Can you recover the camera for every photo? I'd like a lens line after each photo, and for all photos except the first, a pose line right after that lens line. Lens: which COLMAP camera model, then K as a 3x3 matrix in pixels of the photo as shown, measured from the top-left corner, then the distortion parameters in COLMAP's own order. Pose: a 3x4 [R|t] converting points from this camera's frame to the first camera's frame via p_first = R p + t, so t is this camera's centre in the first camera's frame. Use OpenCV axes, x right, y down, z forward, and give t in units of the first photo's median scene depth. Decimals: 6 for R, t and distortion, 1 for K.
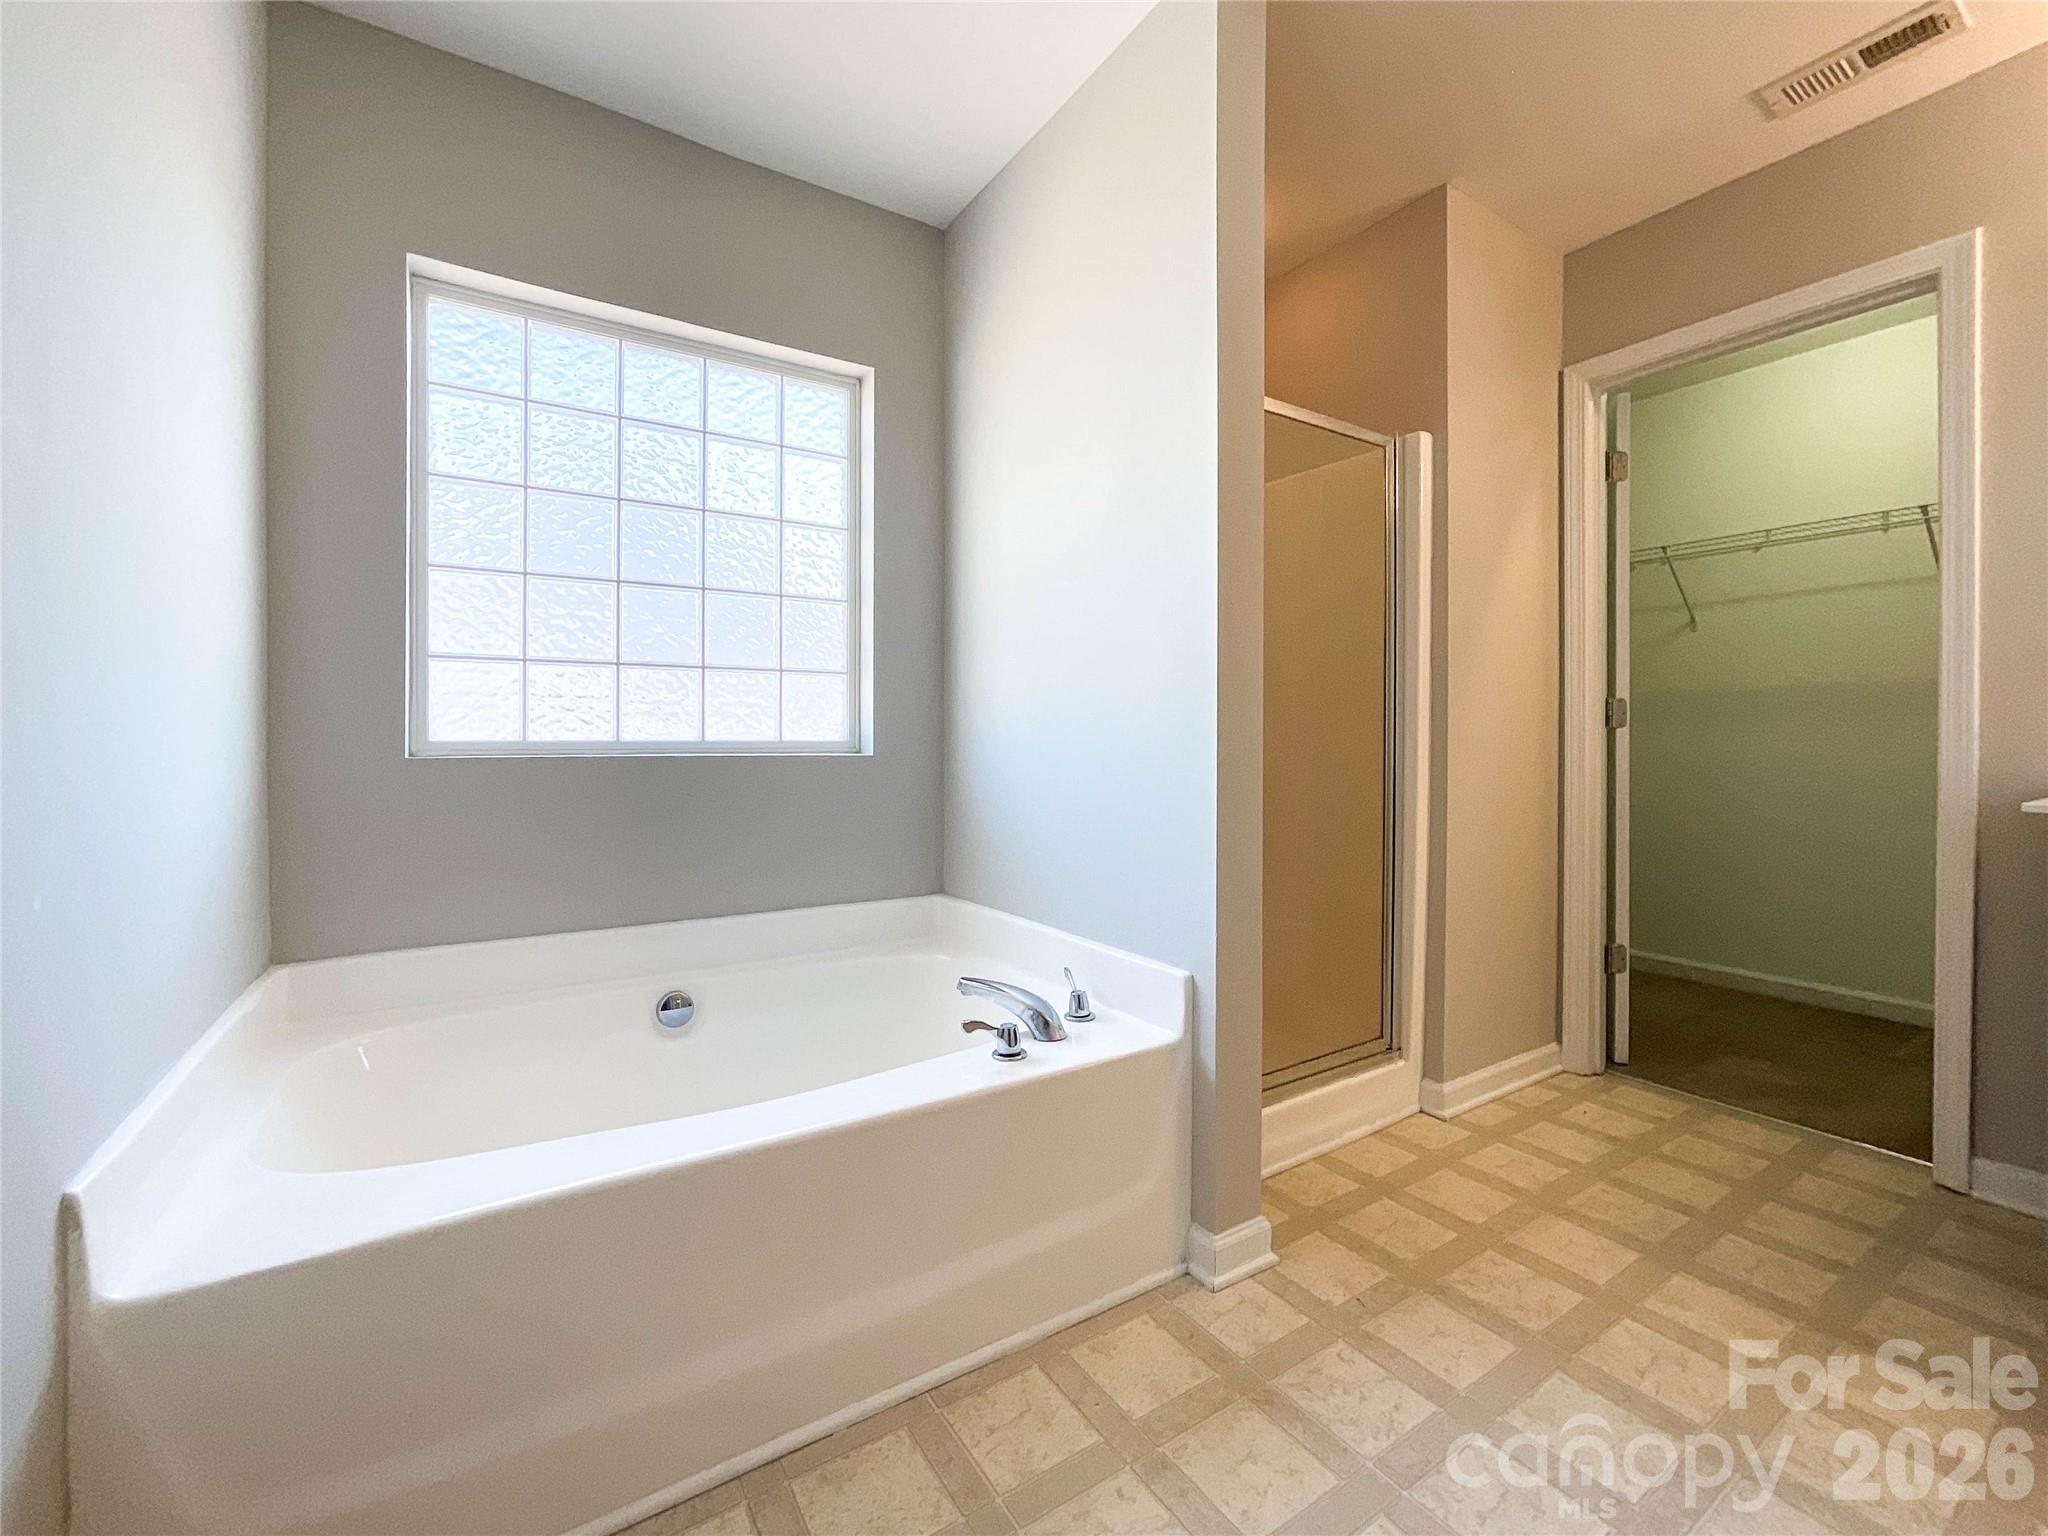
lens RADIAL K [[848.8, 0, 1021.2], [0, 848.8, 763.8], [0, 0, 1]] dist [-0.009393, 0.004011]
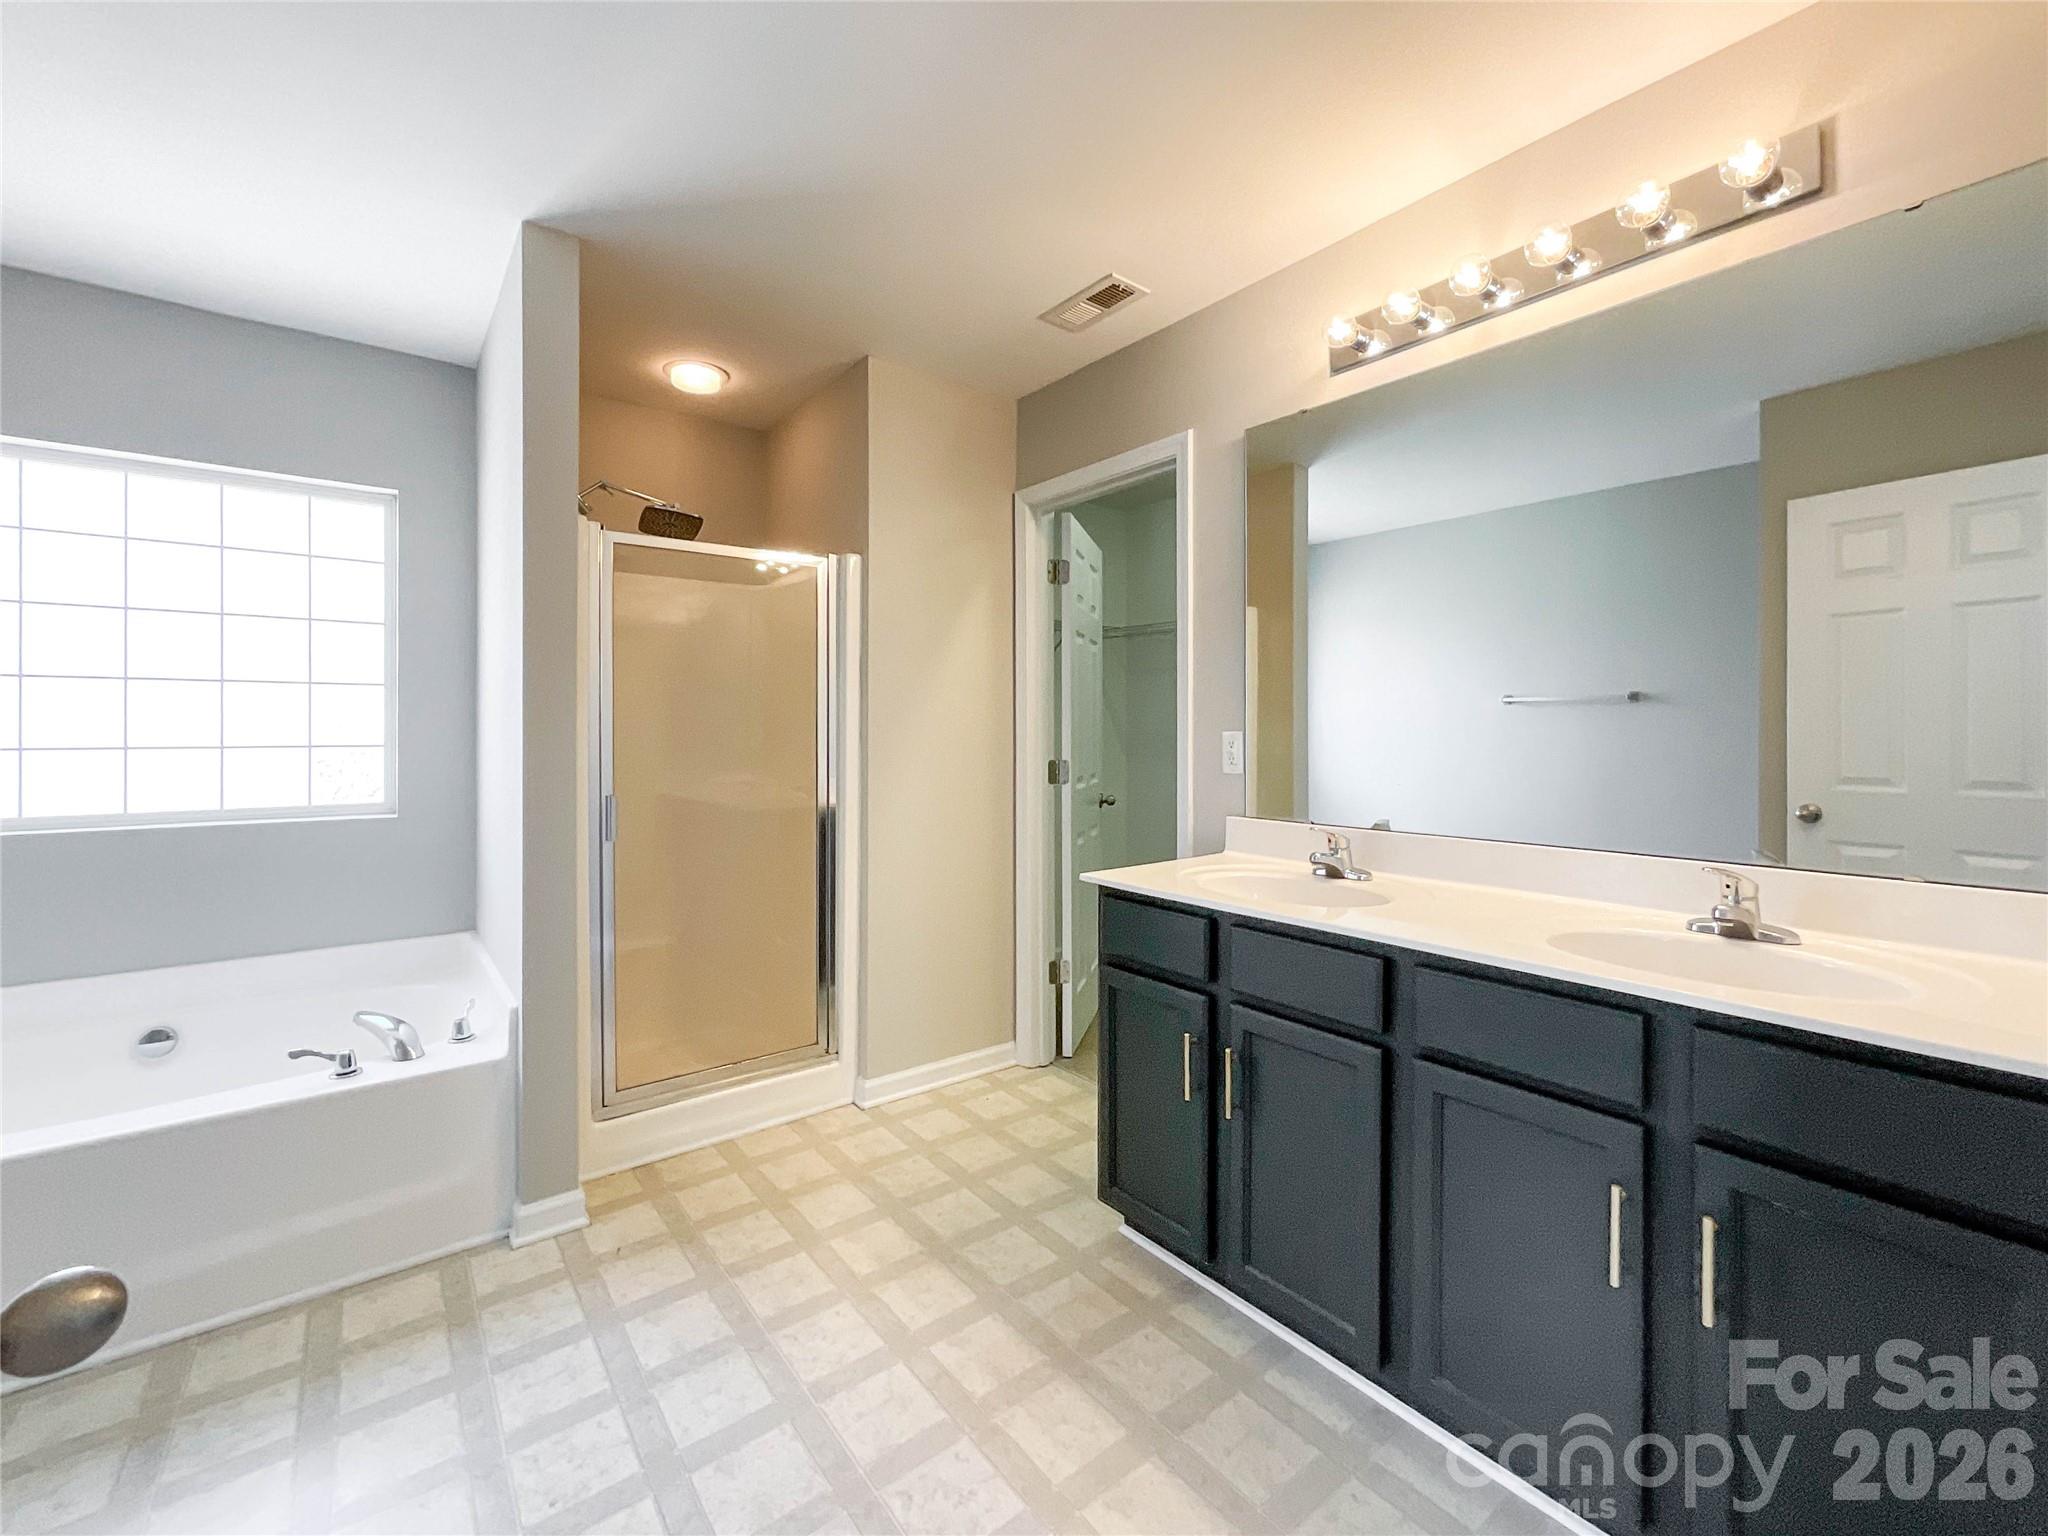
lens RADIAL K [[848.8, 0, 1023.9], [0, 848.8, 755.0], [0, 0, 1]] dist [-0.009393, 0.004011]
pose [[0.996489, -0.001726, 0.083710, 0.713175], [0.001560, 0.999997, 0.002047, -0.115705], [-0.083713, -0.001910, 0.996488, -0.295197]]
